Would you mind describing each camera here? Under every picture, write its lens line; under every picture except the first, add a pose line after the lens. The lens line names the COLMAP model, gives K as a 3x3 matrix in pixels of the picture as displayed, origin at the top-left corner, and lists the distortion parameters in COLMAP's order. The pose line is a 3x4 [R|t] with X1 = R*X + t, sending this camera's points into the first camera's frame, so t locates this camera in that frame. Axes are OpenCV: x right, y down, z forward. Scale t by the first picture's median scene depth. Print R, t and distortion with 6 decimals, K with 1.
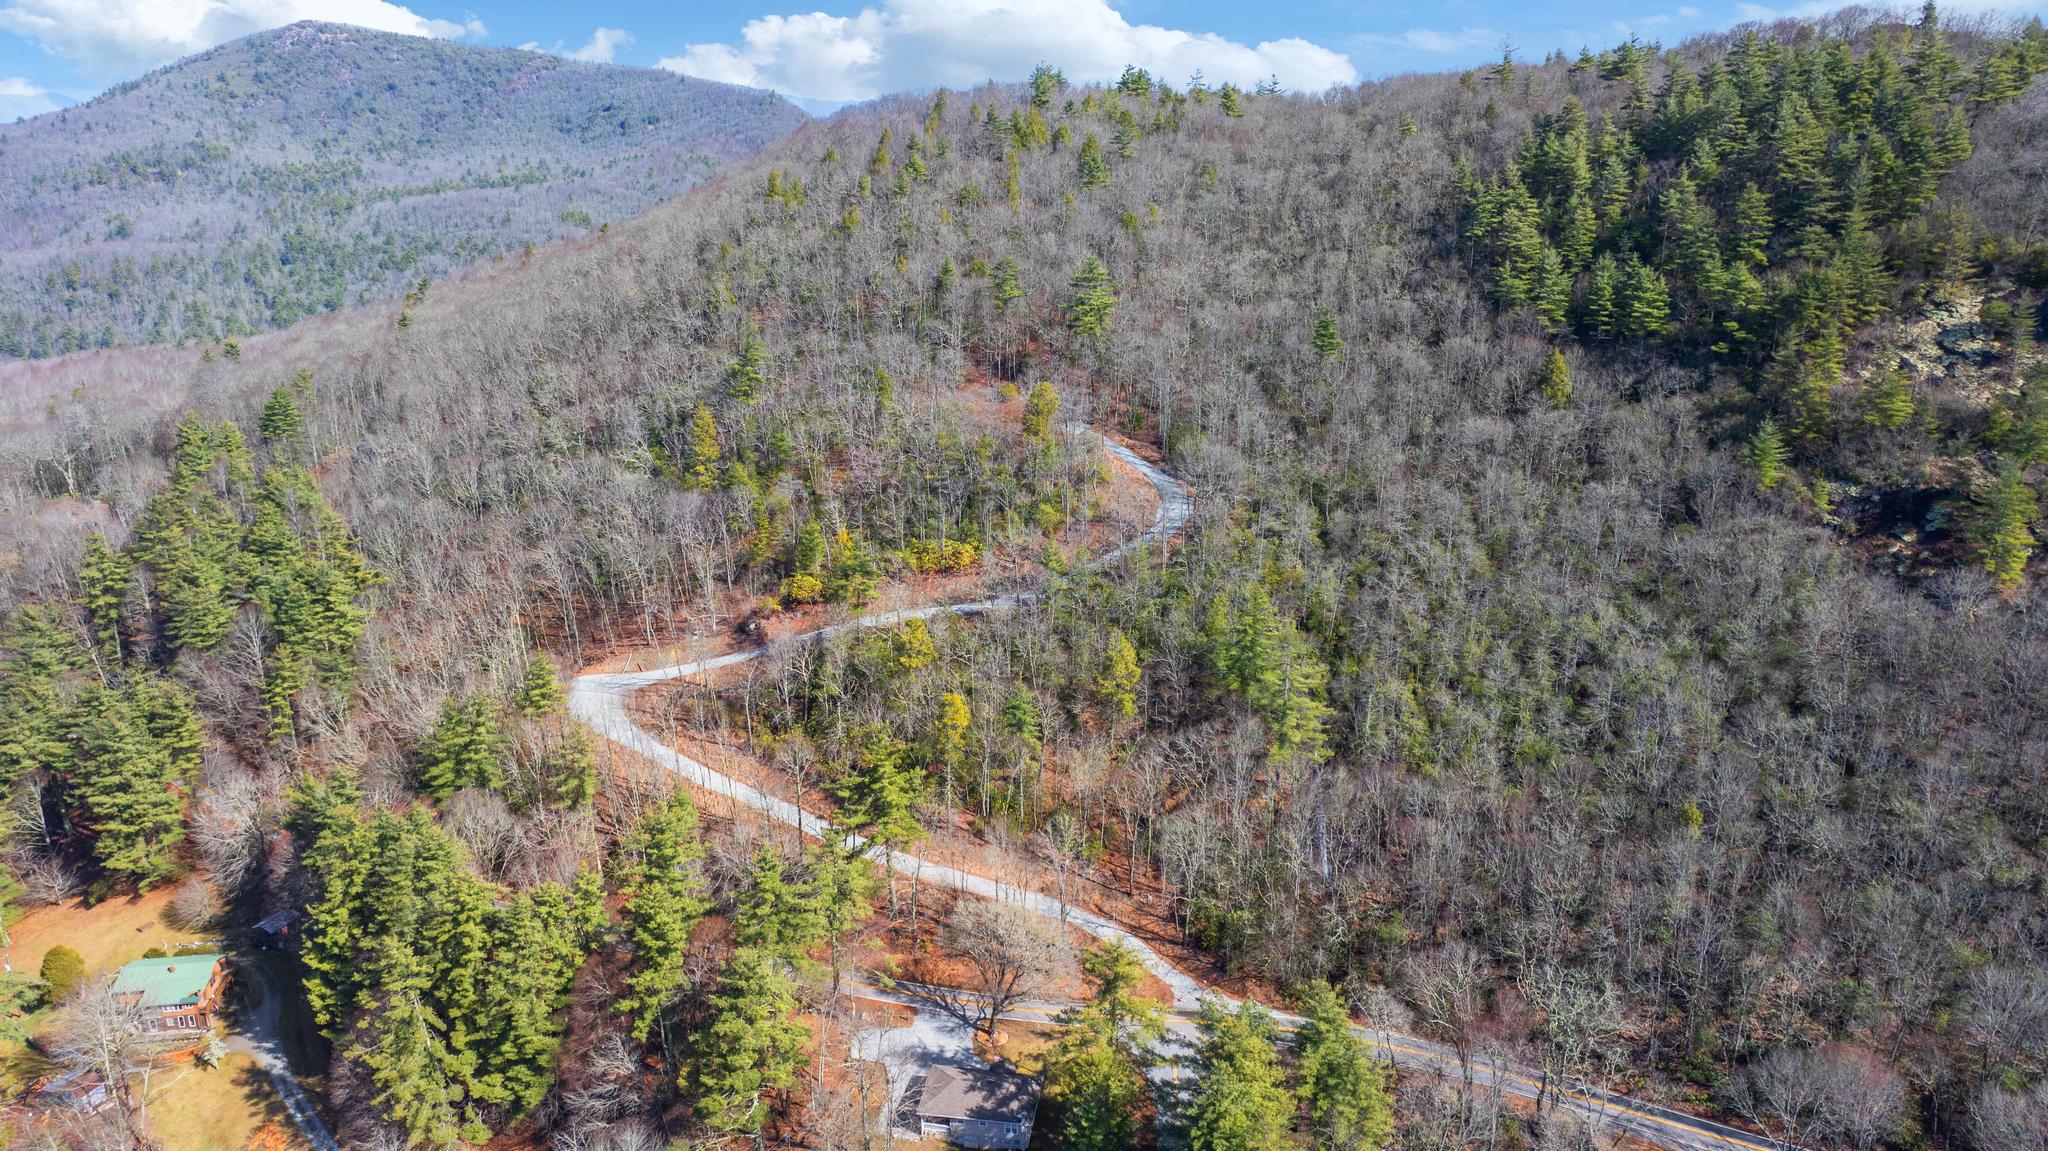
lens RADIAL K [[1439.6, 0, 1018.4], [0, 1439.6, 572.0], [0, 0, 1]] dist [-0.029688, 0.006236]
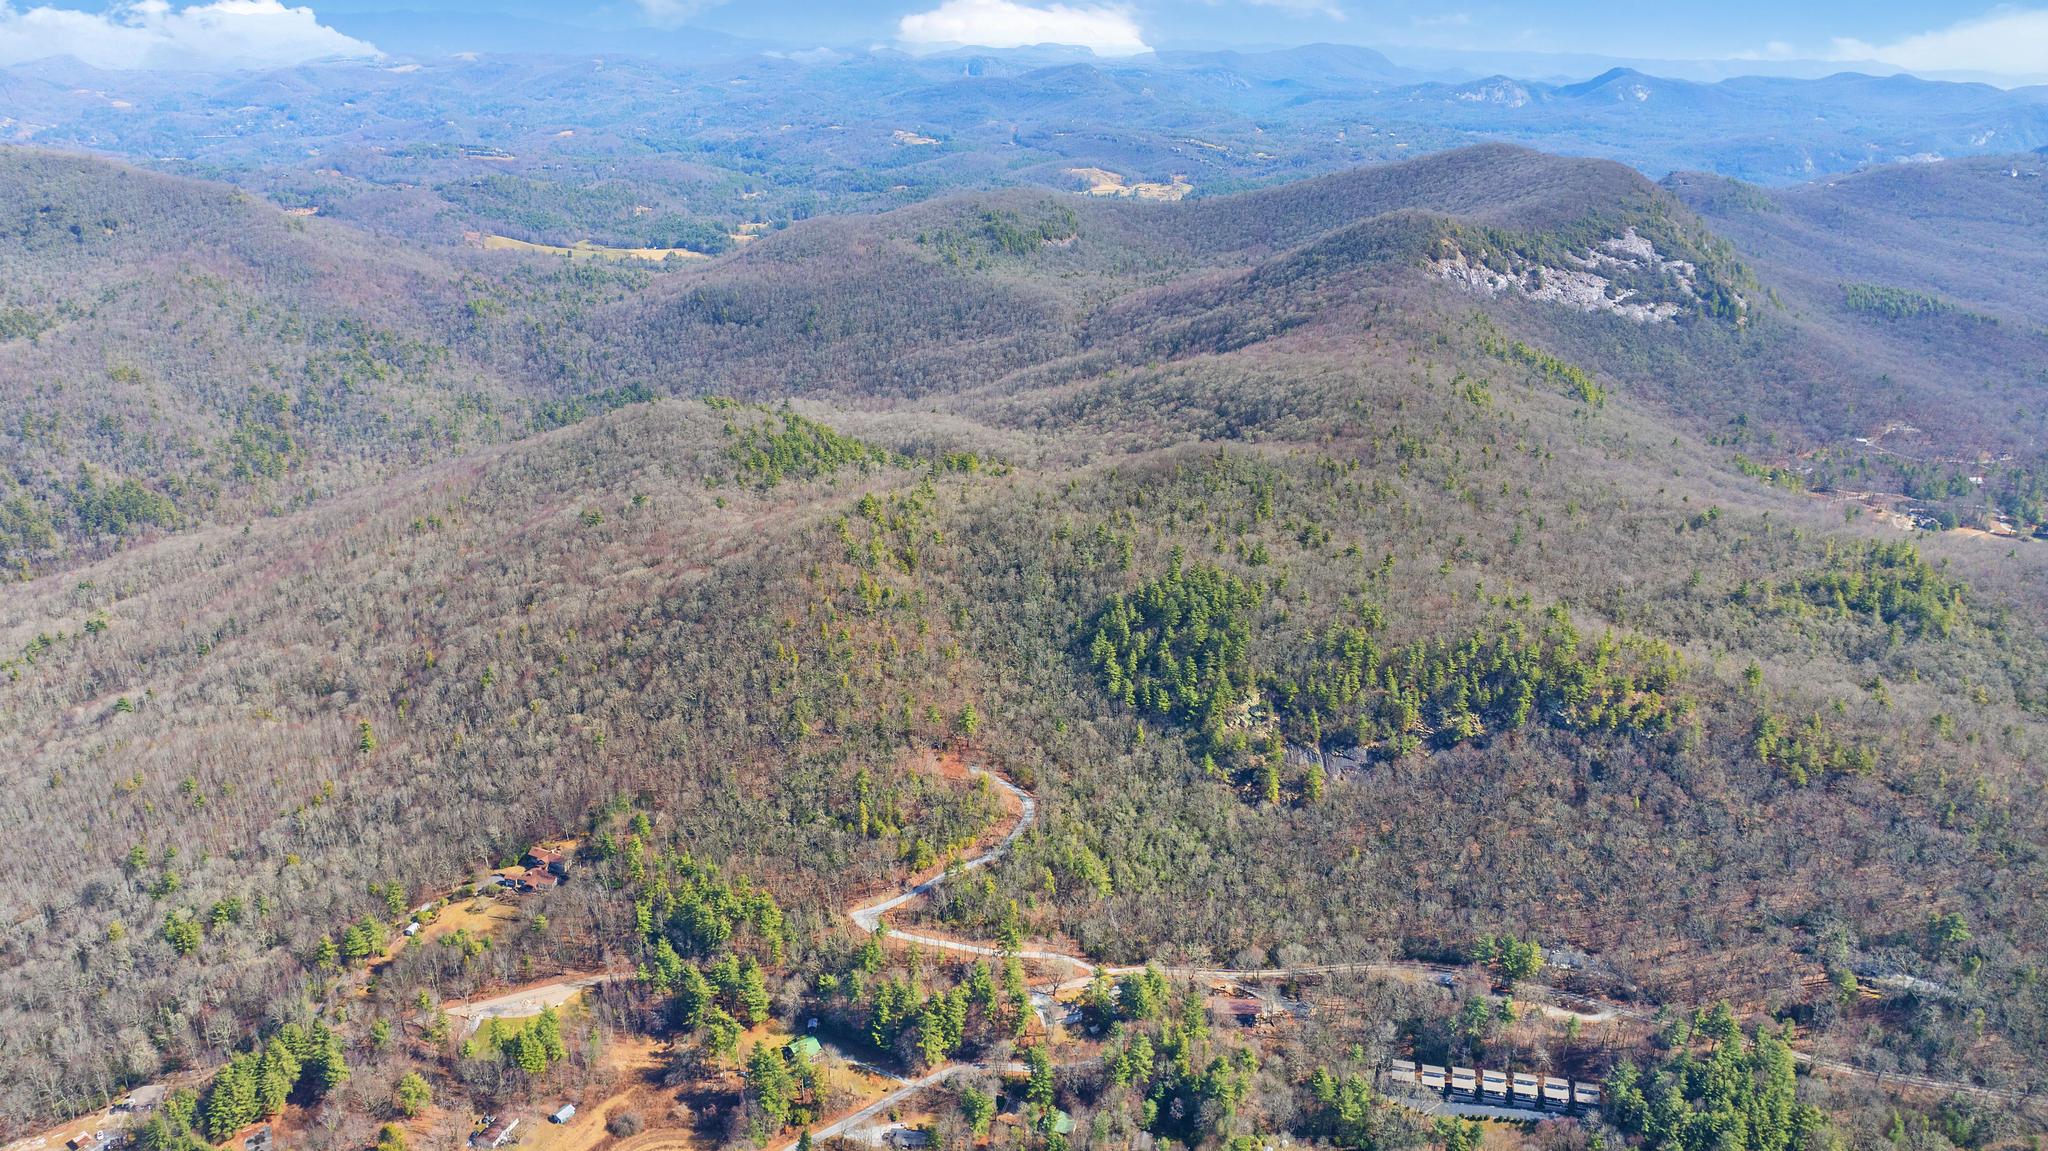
lens RADIAL K [[1439.6, 0, 1026.2], [0, 1439.6, 573.8], [0, 0, 1]] dist [-0.029688, 0.006236]
pose [[0.904175, -0.153576, 0.398599, -1.066867], [0.126070, 0.987510, 0.094500, -0.848602], [-0.408134, -0.035193, 0.912244, -1.765593]]
